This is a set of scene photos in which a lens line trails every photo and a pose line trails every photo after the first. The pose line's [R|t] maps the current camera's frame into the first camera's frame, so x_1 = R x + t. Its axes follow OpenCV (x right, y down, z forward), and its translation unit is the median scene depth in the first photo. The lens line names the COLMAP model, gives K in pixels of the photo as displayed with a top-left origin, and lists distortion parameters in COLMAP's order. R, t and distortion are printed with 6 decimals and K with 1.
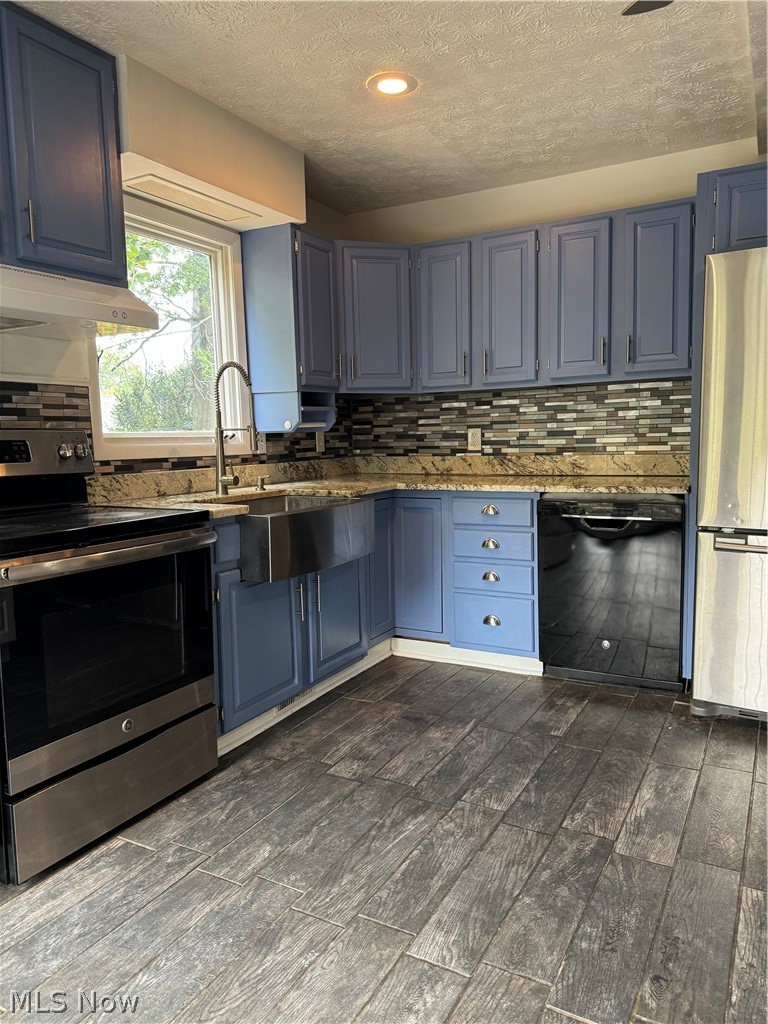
lens RADIAL K [[721.9, 0, 377.9], [0, 721.9, 511.9], [0, 0, 1]] dist [0.071970, -0.083902]
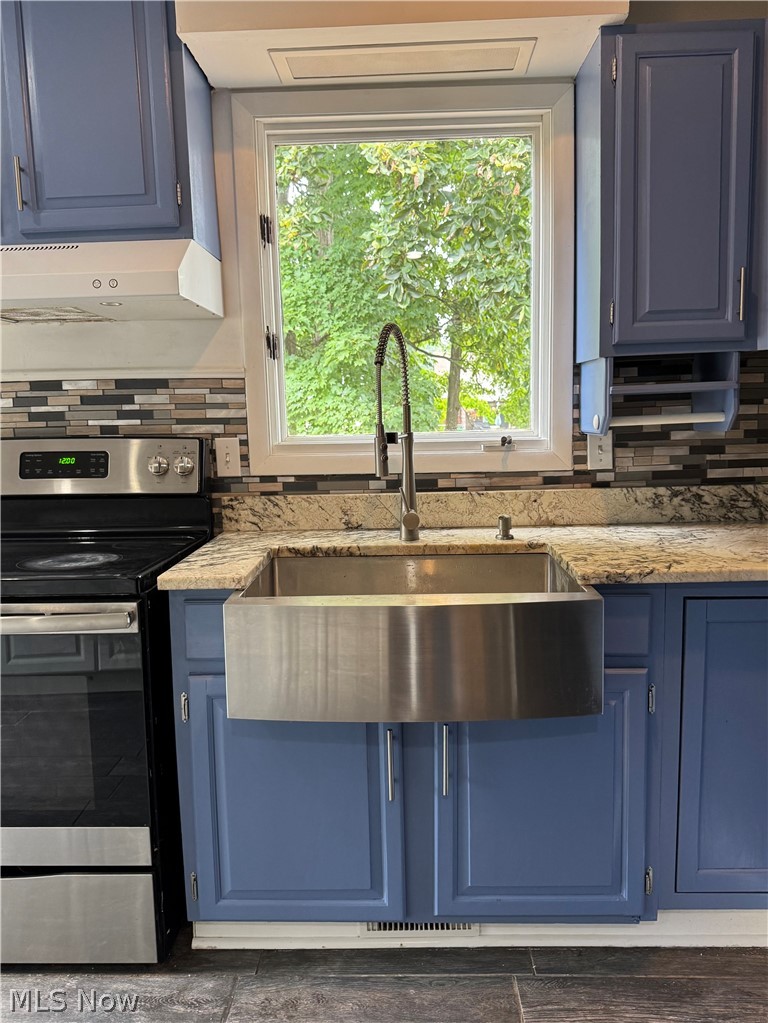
lens RADIAL K [[796.6, 0, 386.5], [0, 796.6, 512.6], [0, 0, 1]] dist [0.013385, -0.012286]
pose [[0.465948, 0.110846, -0.877842, 0.378799], [-0.081742, 0.993272, 0.082034, -0.103700], [0.881028, 0.033534, 0.471873, 0.689373]]
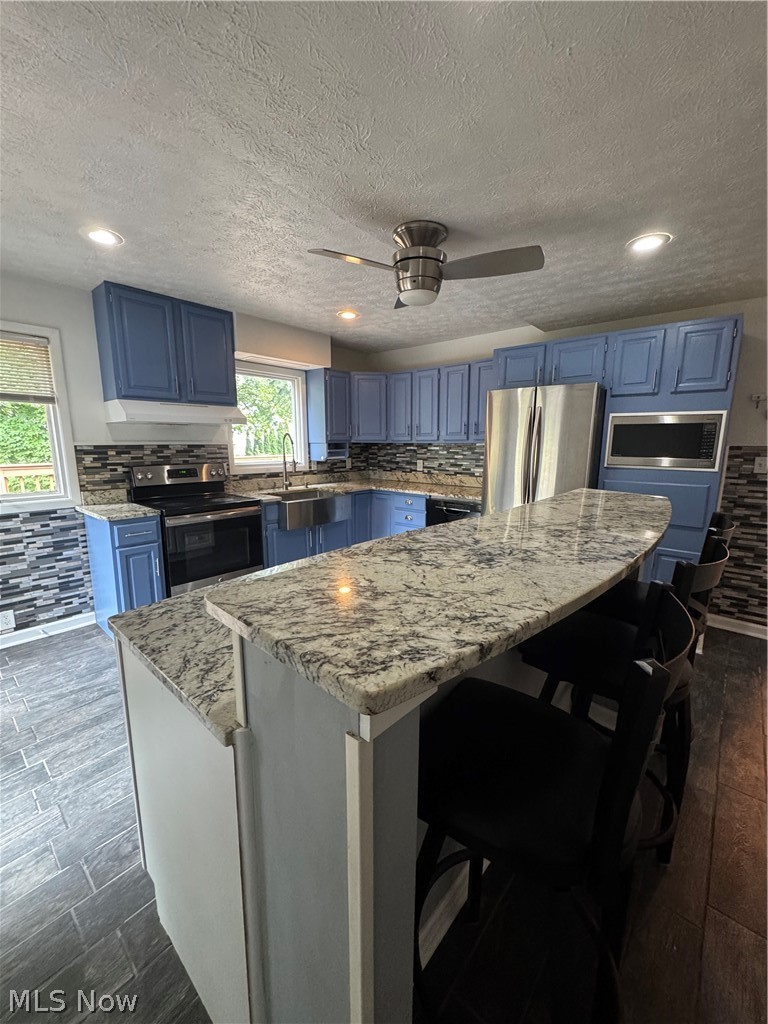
lens RADIAL K [[408.4, 0, 383.5], [0, 408.4, 513.5], [0, 0, 1]] dist [-0.001018, 0.000933]
pose [[0.978992, 0.058776, -0.195241, 0.362830], [-0.044852, 0.996175, 0.074995, -0.062607], [0.198902, -0.064663, 0.977884, -0.225912]]
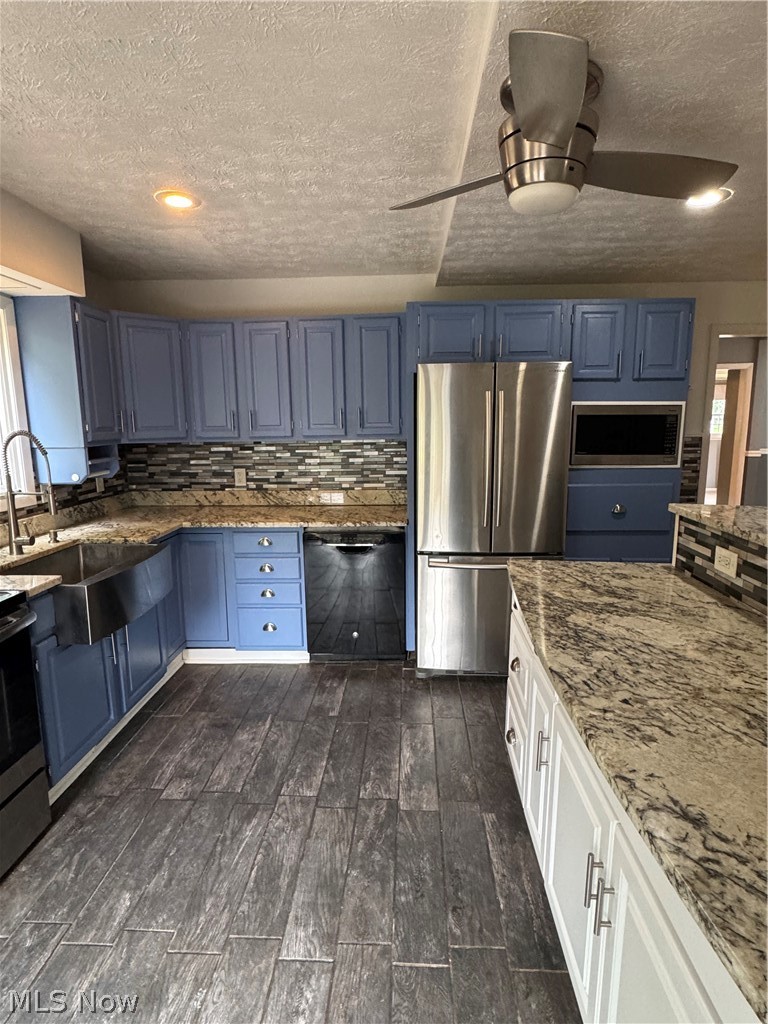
lens RADIAL K [[548.9, 0, 383.4], [0, 548.9, 513.3], [0, 0, 1]] dist [0.000136, -0.000213]
pose [[0.894278, -0.060292, 0.443431, -0.093121], [0.039991, 0.997685, 0.055001, -0.109436], [-0.445721, -0.031453, 0.894619, 0.056264]]
